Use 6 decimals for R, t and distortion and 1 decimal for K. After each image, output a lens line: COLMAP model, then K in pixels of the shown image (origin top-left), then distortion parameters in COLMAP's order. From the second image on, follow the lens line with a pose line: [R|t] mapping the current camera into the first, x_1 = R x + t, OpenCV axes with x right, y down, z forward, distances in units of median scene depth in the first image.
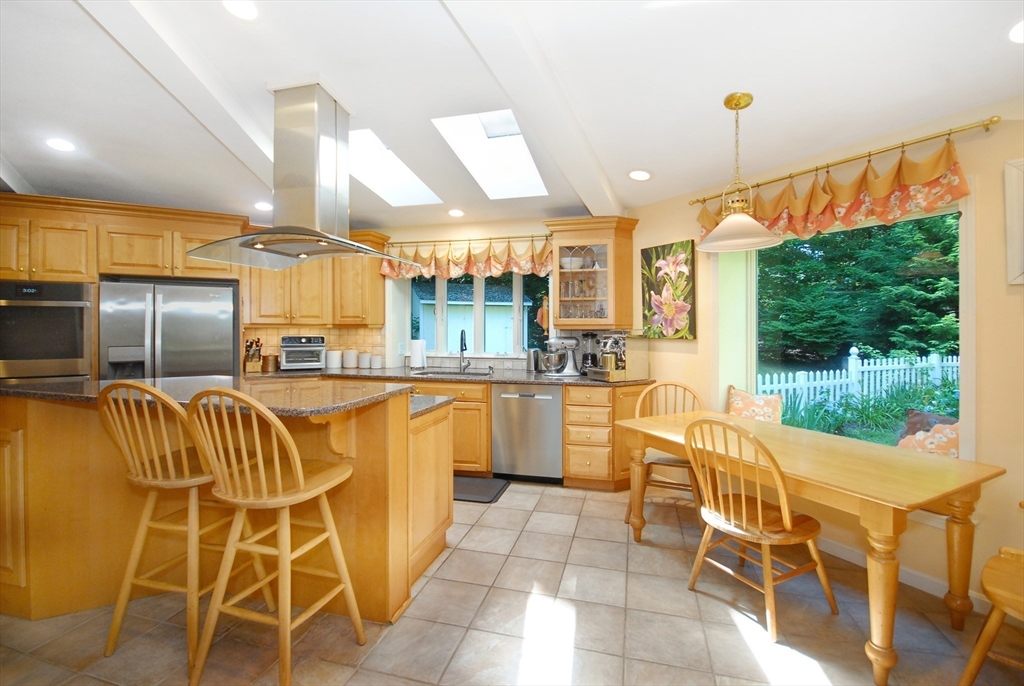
lens RADIAL K [[460.7, 0, 514.0], [0, 460.7, 330.6], [0, 0, 1]] dist [0.000407, 0.000074]
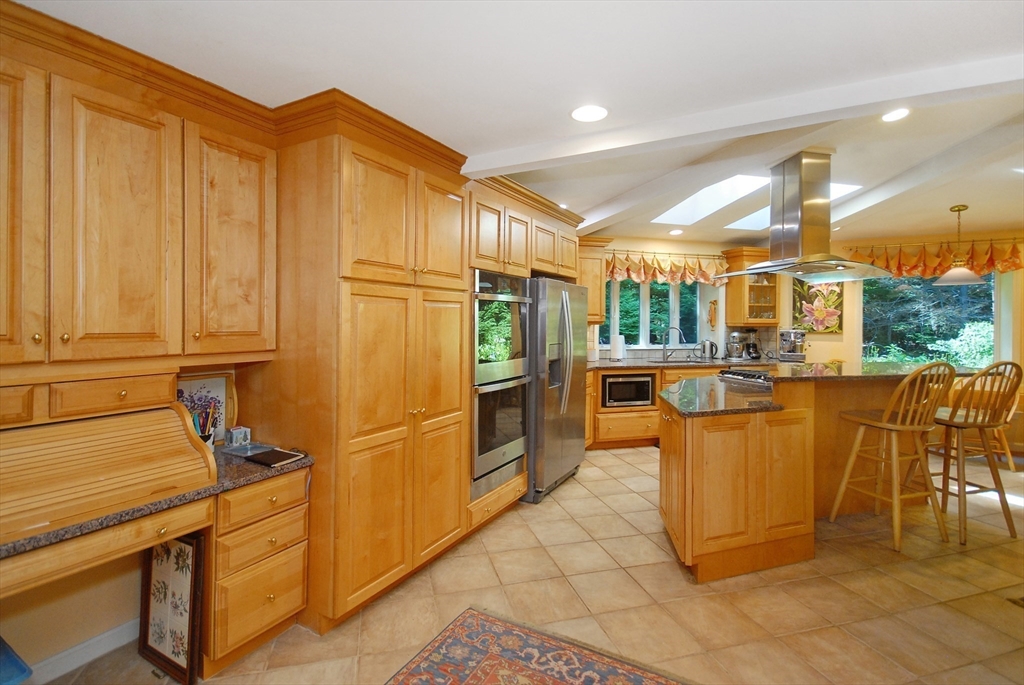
lens RADIAL K [[460.9, 0, 501.3], [0, 460.9, 322.0], [0, 0, 1]] dist [0.000766, -0.000173]
pose [[0.858203, 0.002891, 0.513302, -1.377051], [-0.000821, 0.999991, -0.004259, -0.009776], [-0.513309, 0.003233, 0.858198, 0.214495]]
